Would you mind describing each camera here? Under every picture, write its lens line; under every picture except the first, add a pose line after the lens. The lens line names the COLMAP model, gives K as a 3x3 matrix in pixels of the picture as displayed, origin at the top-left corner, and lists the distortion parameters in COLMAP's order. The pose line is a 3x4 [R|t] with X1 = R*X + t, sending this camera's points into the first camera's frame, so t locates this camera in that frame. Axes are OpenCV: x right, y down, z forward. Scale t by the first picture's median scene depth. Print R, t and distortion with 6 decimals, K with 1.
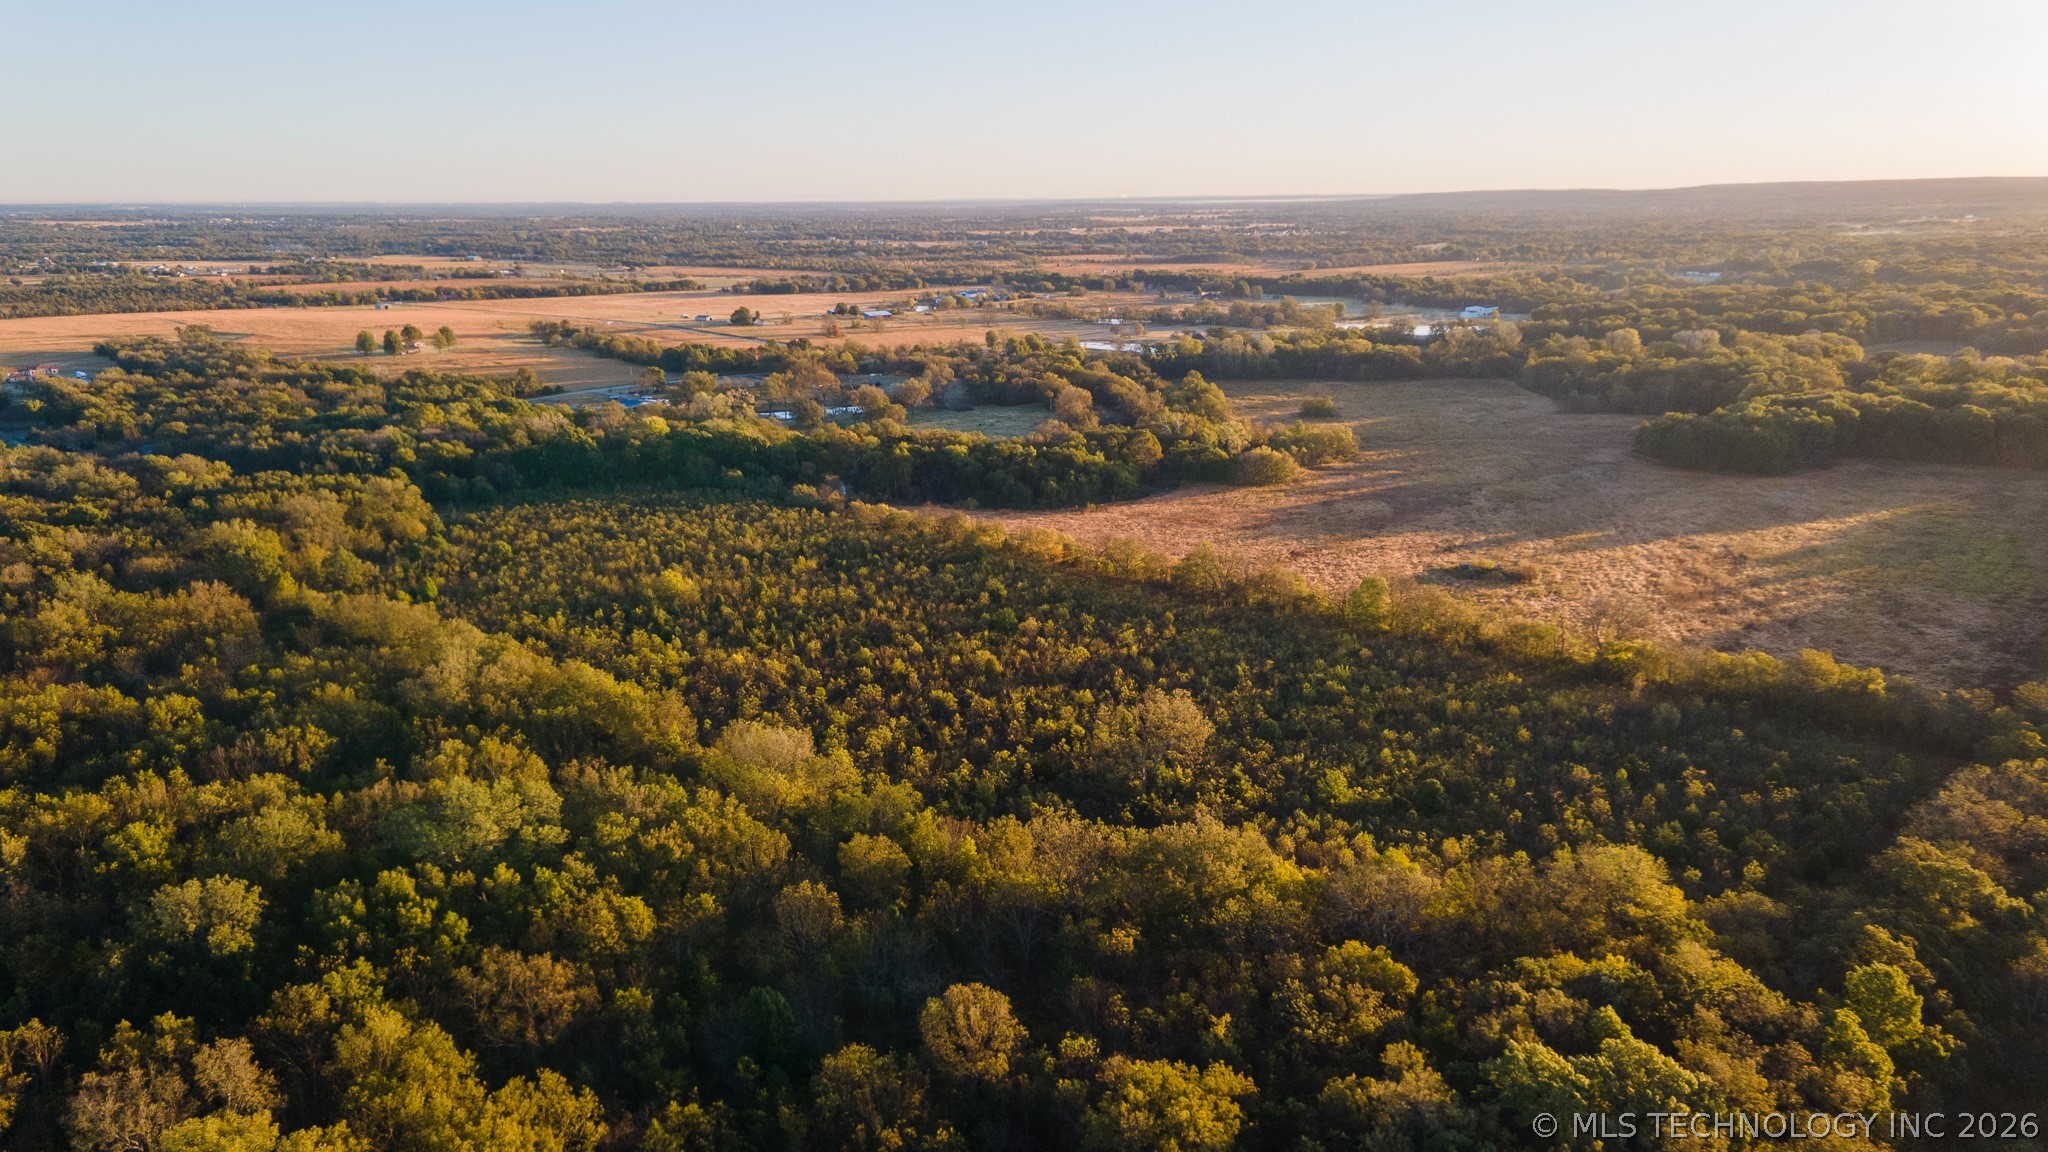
lens RADIAL K [[1504.2, 0, 1008.5], [0, 1504.2, 578.1], [0, 0, 1]] dist [0.042098, 0.020488]
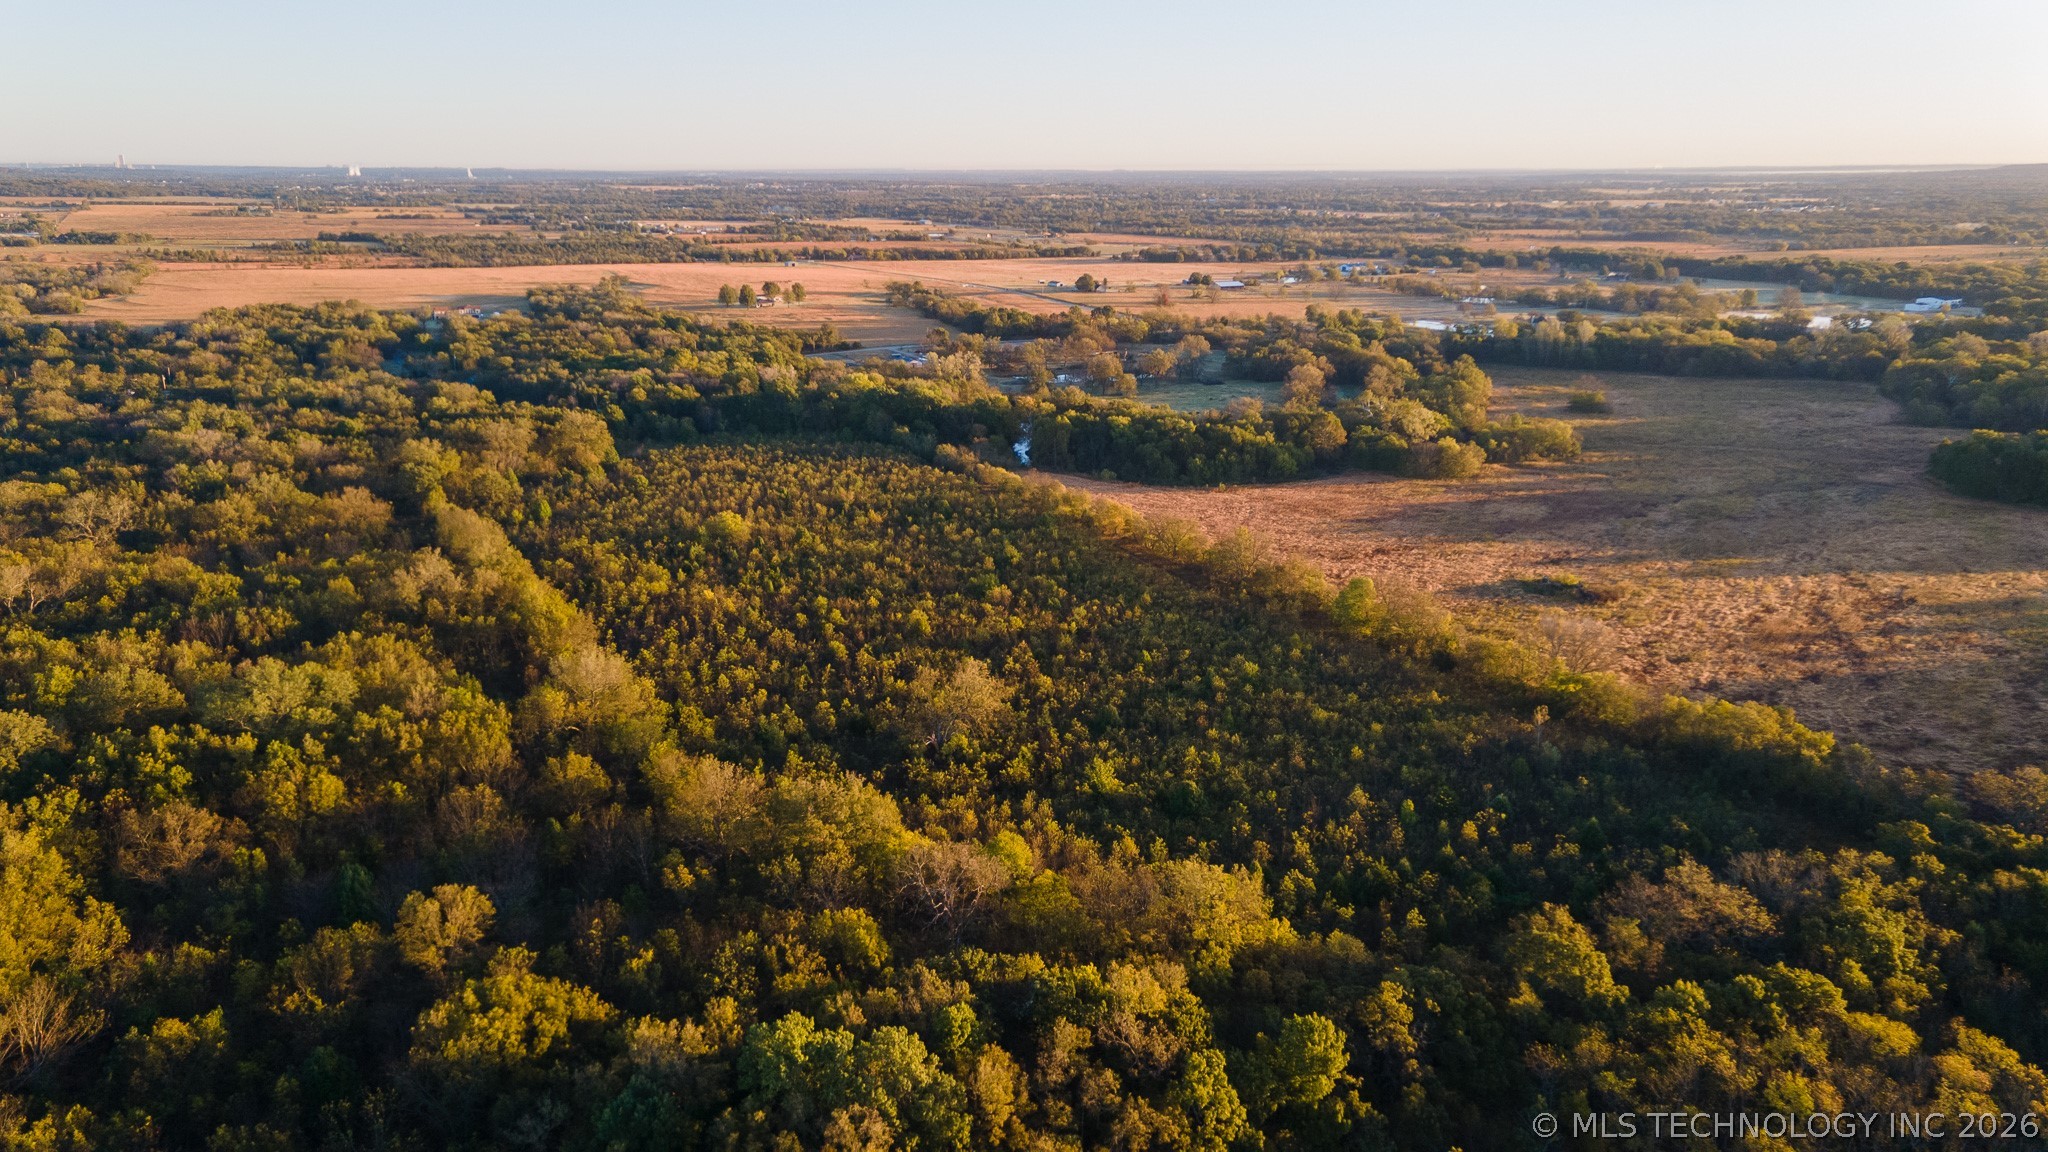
lens RADIAL K [[1504.2, 0, 1008.6], [0, 1504.2, 569.4], [0, 0, 1]] dist [0.042098, 0.020488]
pose [[0.946934, 0.093613, -0.307494, 0.106594], [-0.089281, 0.995608, 0.028158, -0.004204], [0.308779, 0.000789, 0.951133, 0.011737]]
